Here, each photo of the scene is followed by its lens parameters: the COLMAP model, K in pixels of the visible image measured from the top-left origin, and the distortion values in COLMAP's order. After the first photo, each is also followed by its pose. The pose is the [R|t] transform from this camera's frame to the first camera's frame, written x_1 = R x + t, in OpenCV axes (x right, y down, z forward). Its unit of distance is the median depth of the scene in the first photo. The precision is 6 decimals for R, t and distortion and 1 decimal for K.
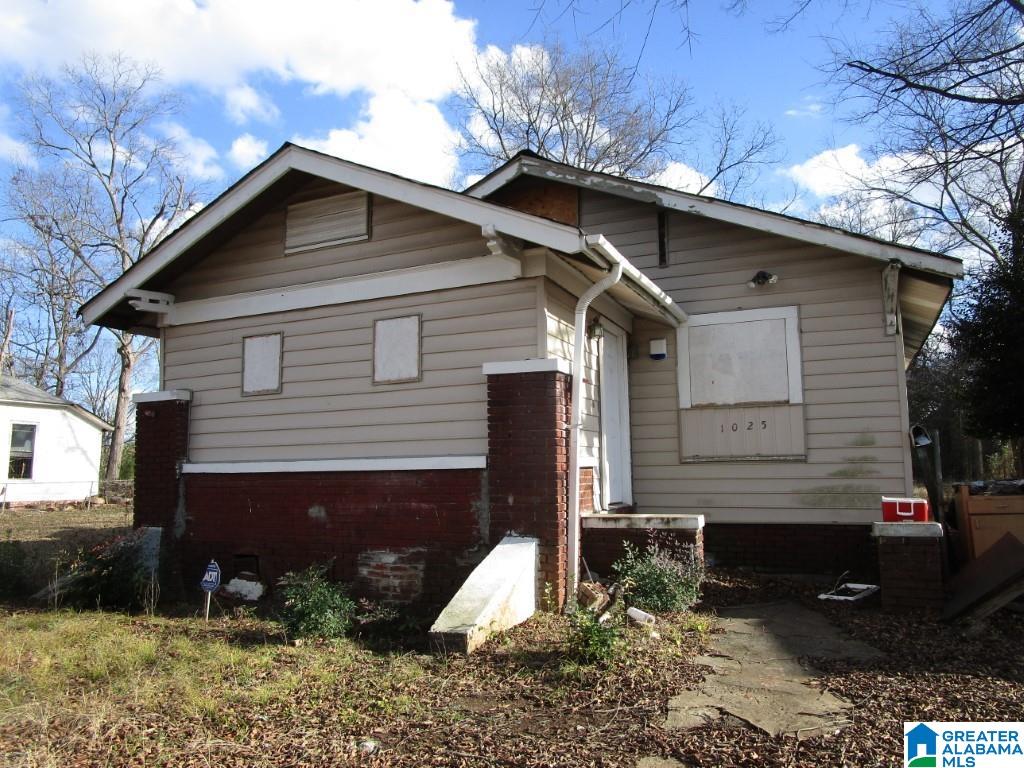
lens RADIAL K [[747.9, 0, 530.6], [0, 747.9, 385.2], [0, 0, 1]] dist [-0.040242, -0.001175]
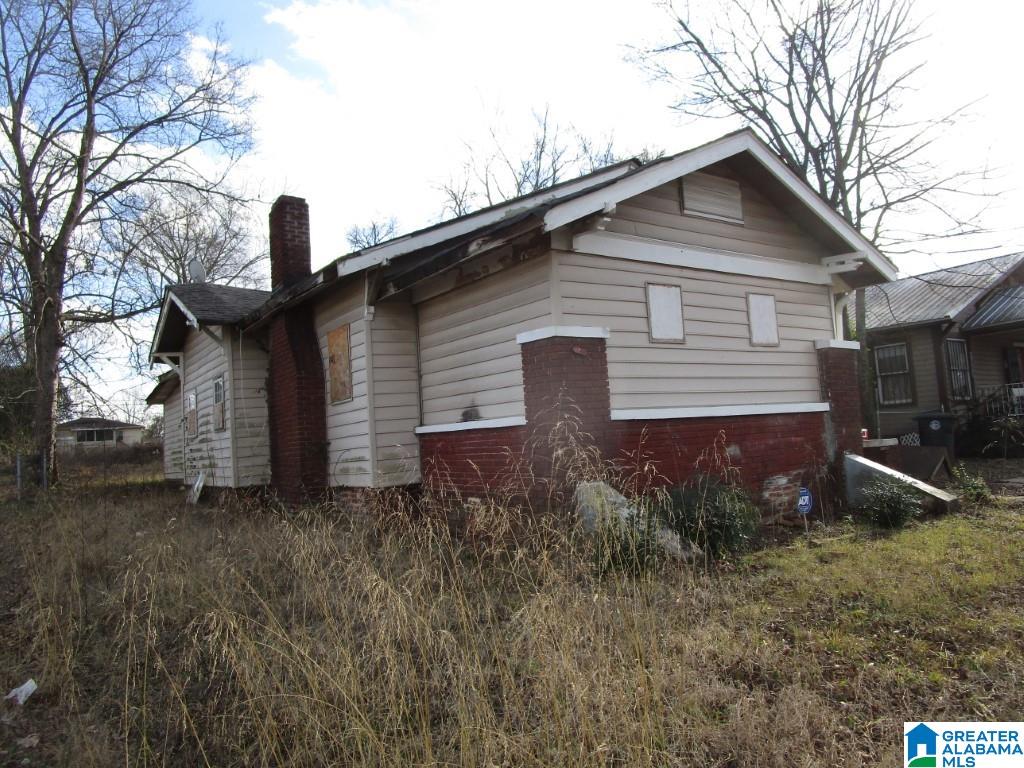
lens RADIAL K [[747.9, 0, 530.6], [0, 747.9, 385.2], [0, 0, 1]] dist [-0.040242, -0.001175]
pose [[0.501377, 0.044645, 0.864076, -1.435522], [-0.057262, 0.998191, -0.018349, 0.107306], [-0.863332, -0.040279, 0.503027, 0.685733]]
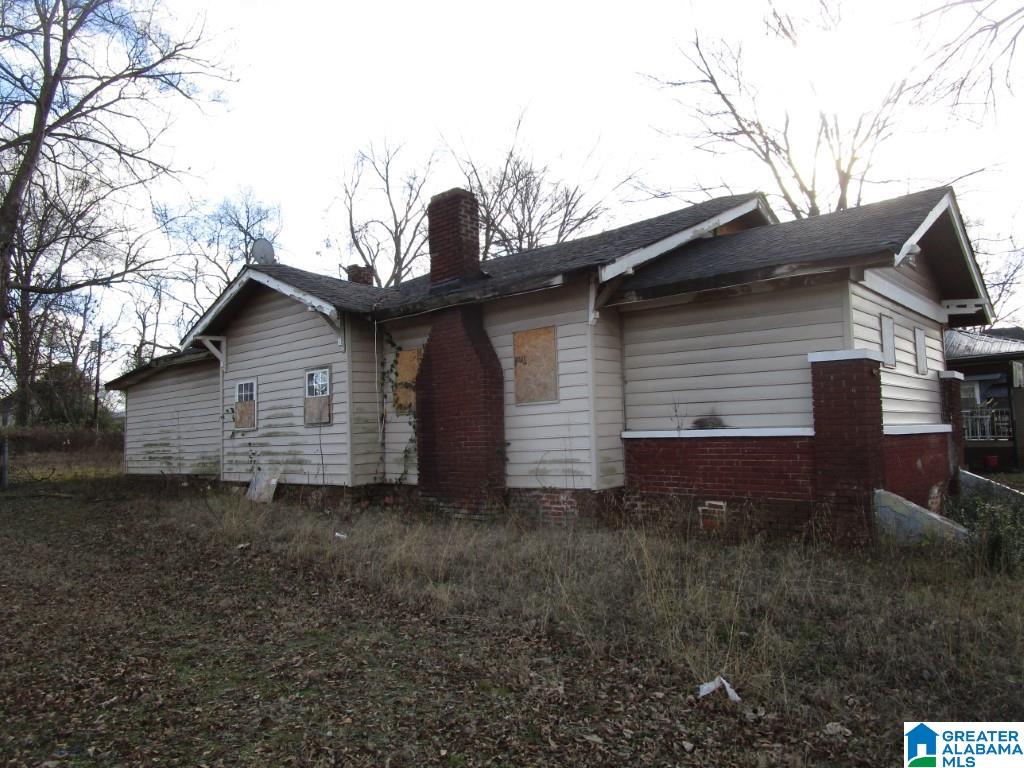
lens RADIAL K [[747.9, 0, 530.6], [0, 747.9, 385.2], [0, 0, 1]] dist [-0.040242, -0.001175]
pose [[0.276416, 0.072191, 0.958323, -1.740605], [-0.104765, 0.993495, -0.044622, 0.161297], [-0.955311, -0.088065, 0.282181, 1.288523]]
